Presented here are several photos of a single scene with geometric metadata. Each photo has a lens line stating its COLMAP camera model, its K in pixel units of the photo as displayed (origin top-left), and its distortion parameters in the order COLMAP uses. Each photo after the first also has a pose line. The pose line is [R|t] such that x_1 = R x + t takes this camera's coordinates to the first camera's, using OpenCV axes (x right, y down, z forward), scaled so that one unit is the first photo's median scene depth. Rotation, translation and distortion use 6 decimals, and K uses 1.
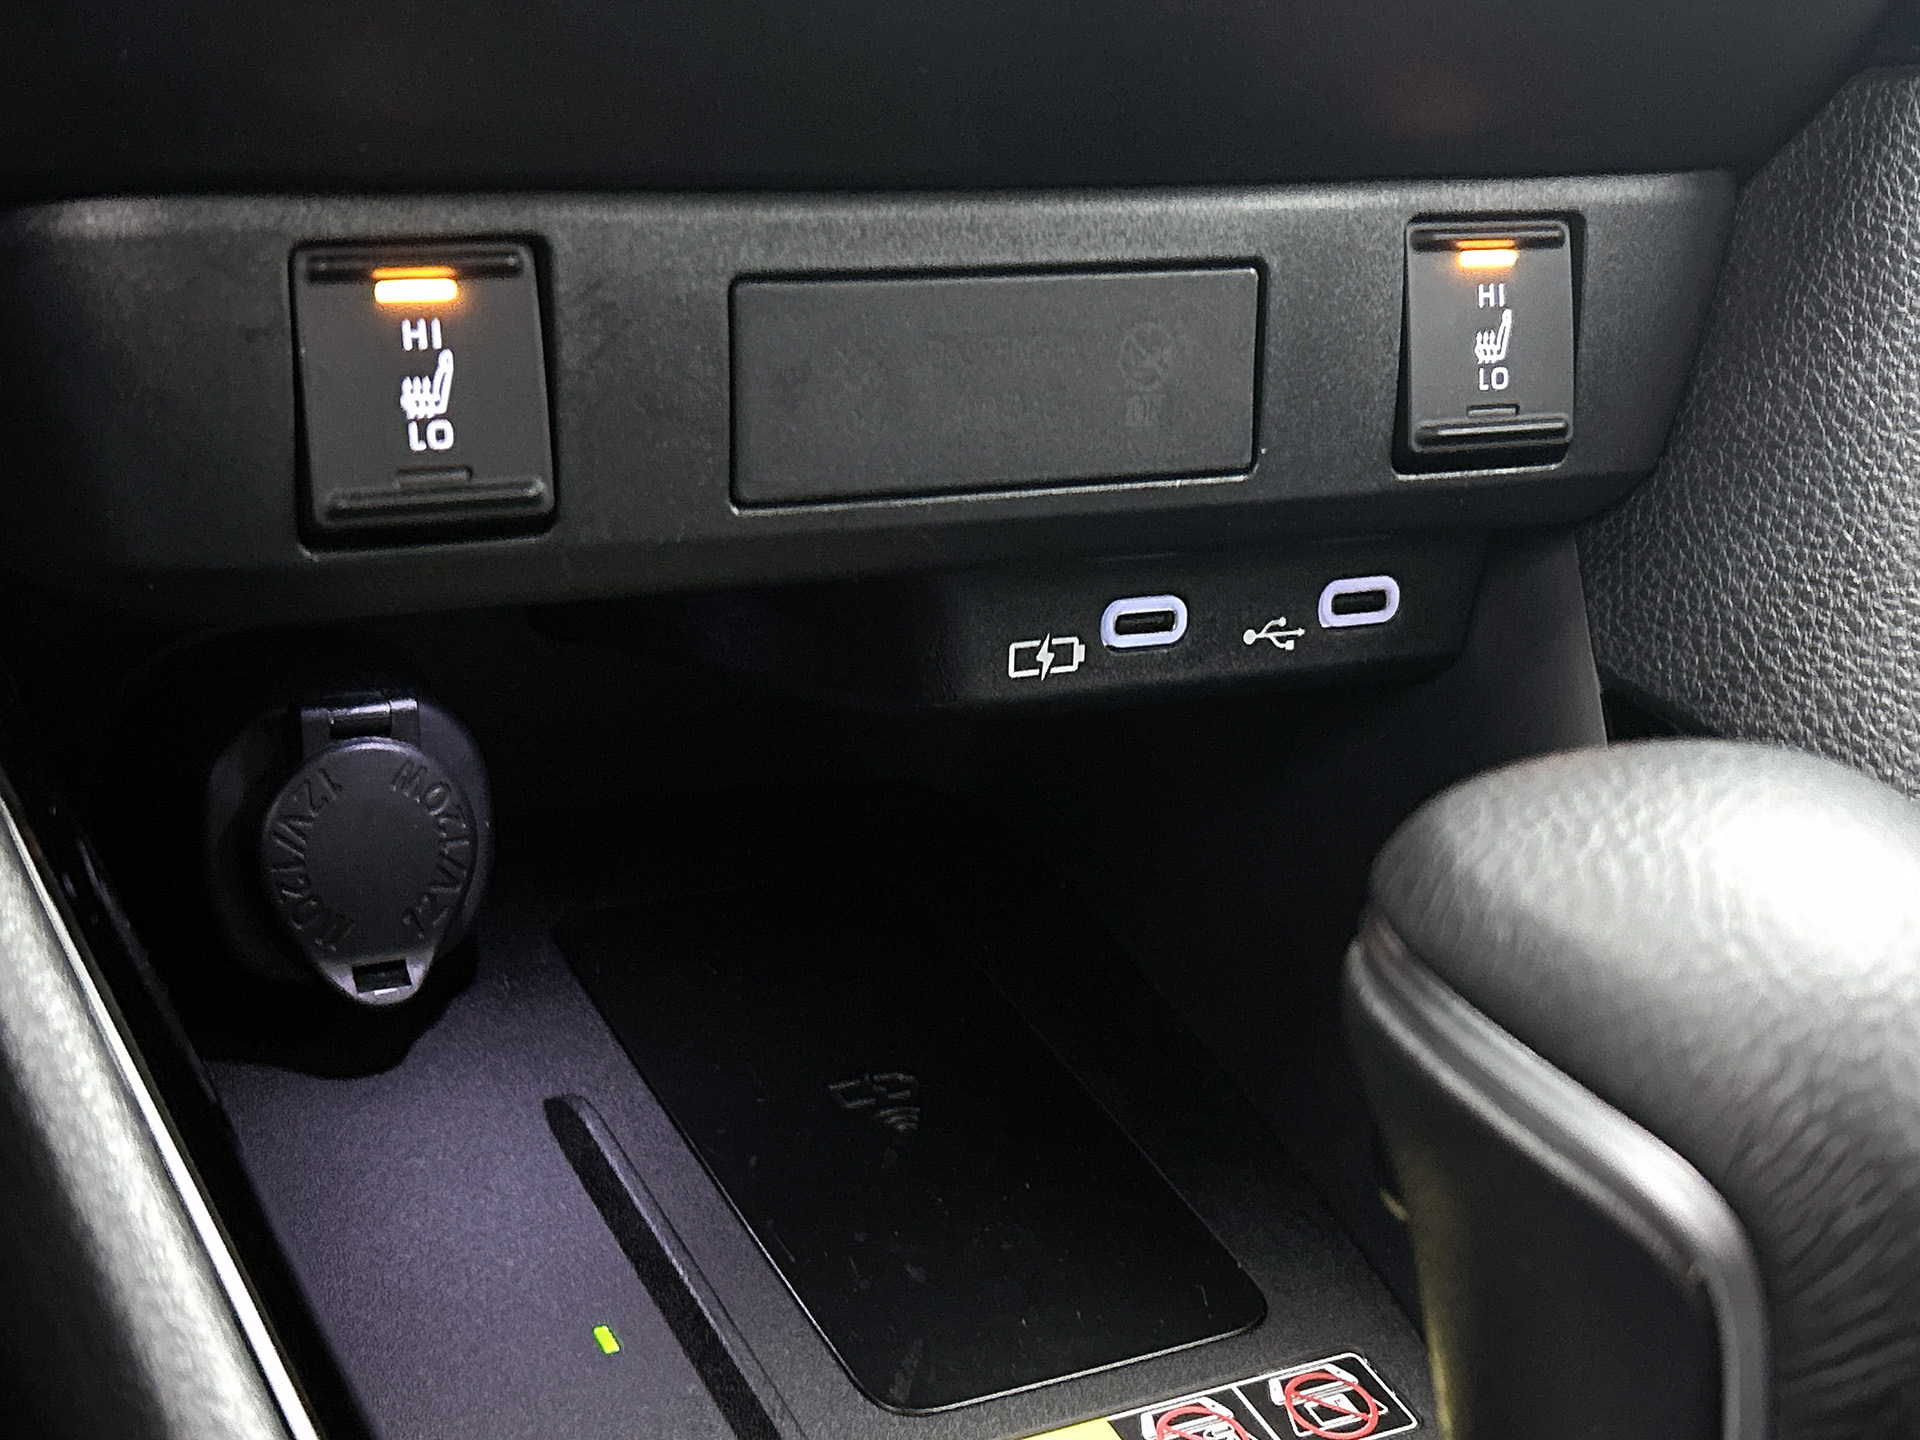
lens RADIAL K [[2664.3, 0, 960.0], [0, 2664.3, 720.0], [0, 0, 1]] dist [0.041843, -0.492888]
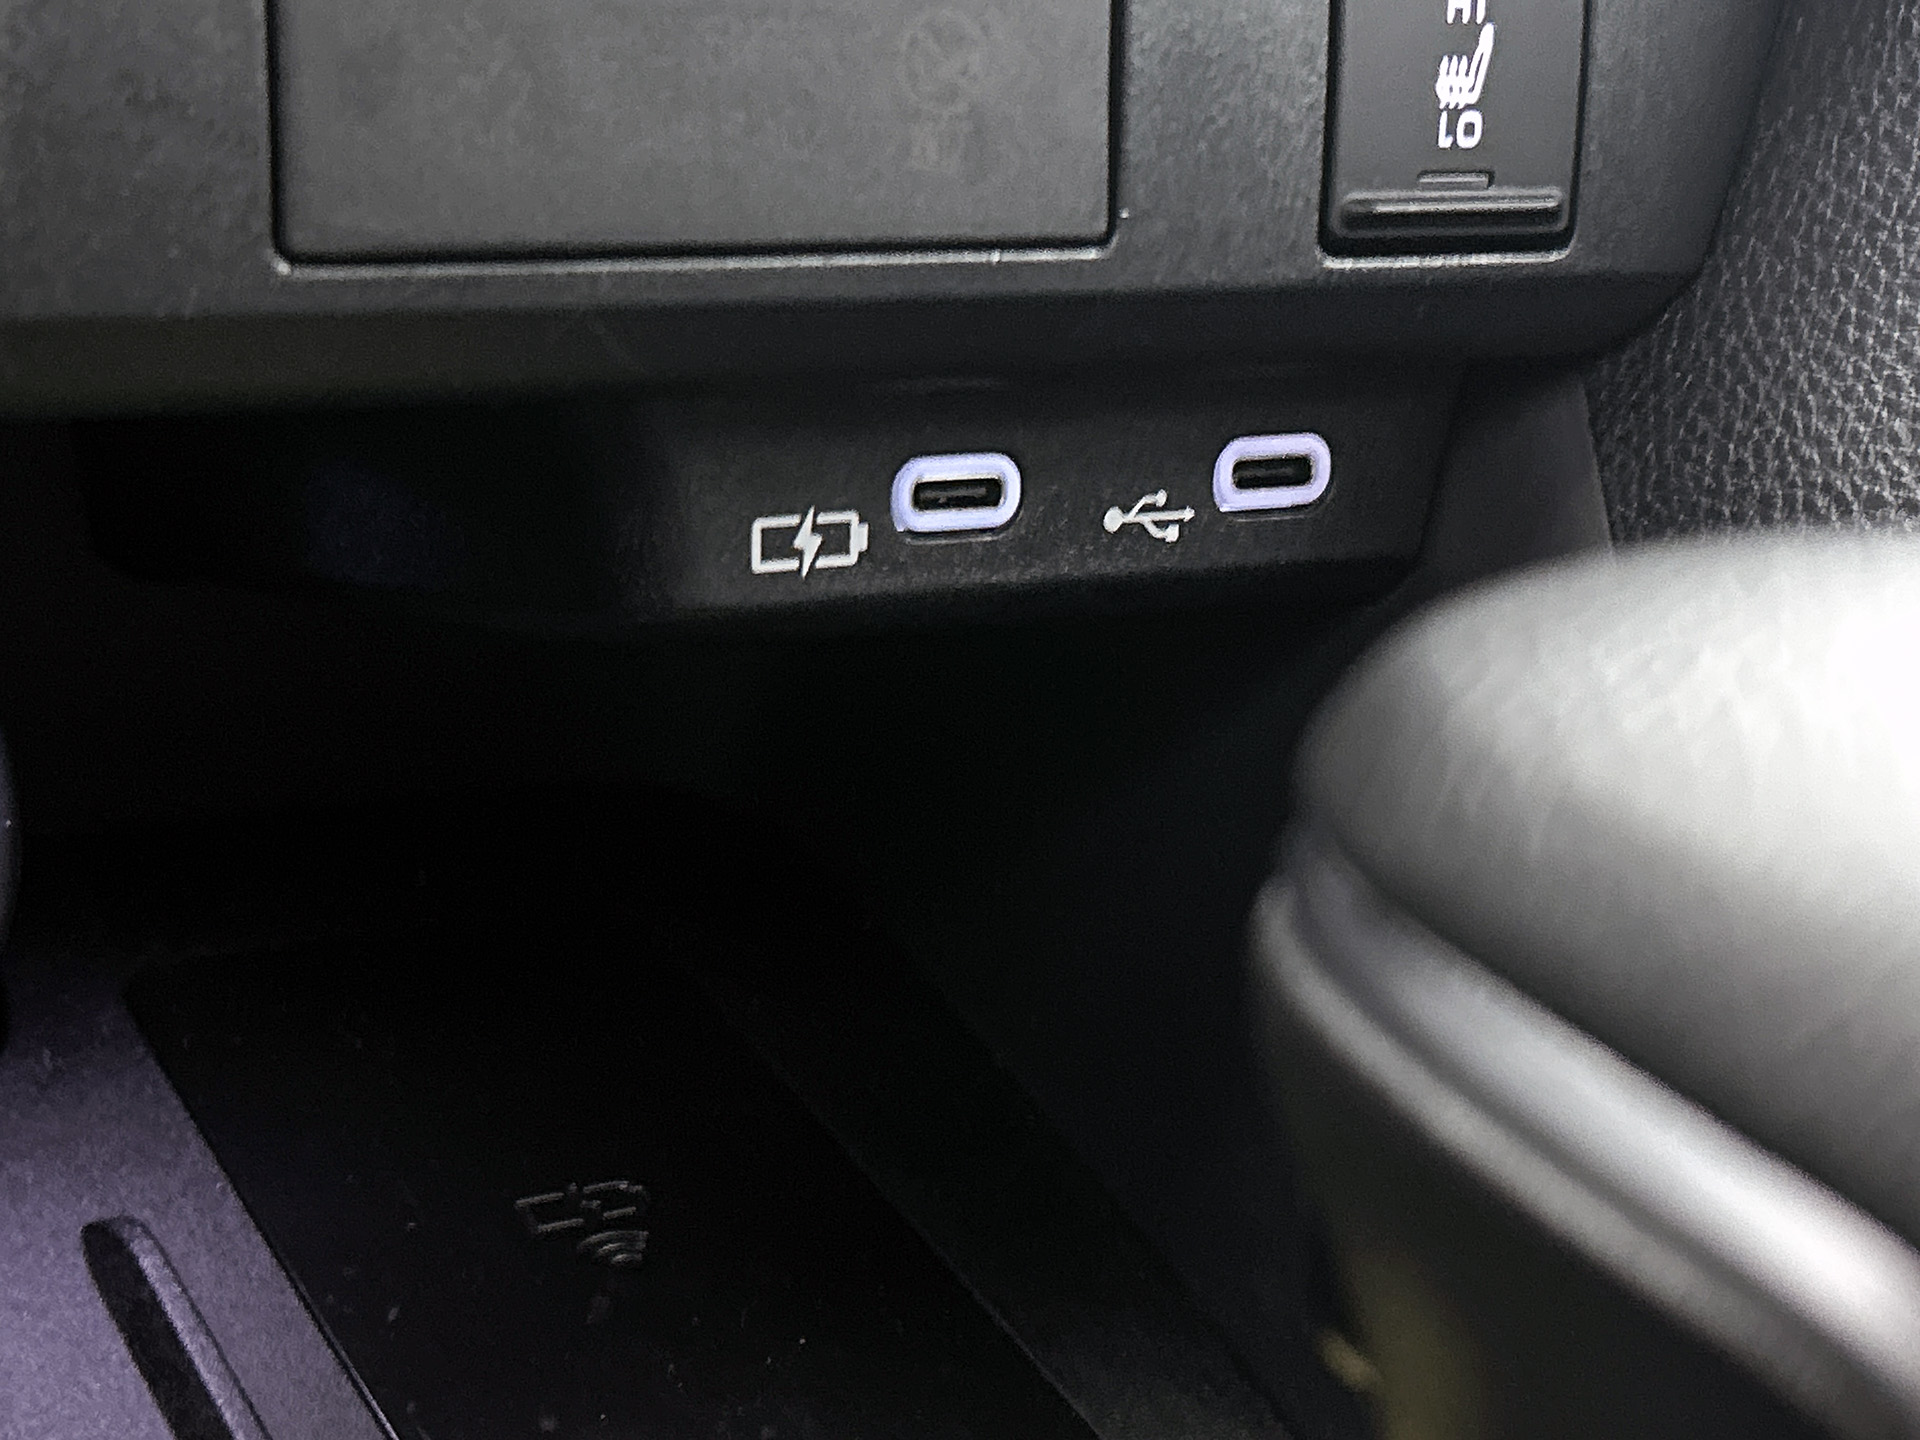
lens RADIAL K [[3064.9, 0, 960.0], [0, 3064.9, 720.0], [0, 0, 1]] dist [0.140734, -0.829236]
pose [[0.998858, -0.013833, 0.045729, 0.033619], [0.015131, 0.999489, -0.028174, 0.042264], [-0.045316, 0.028834, 0.998557, 0.225258]]
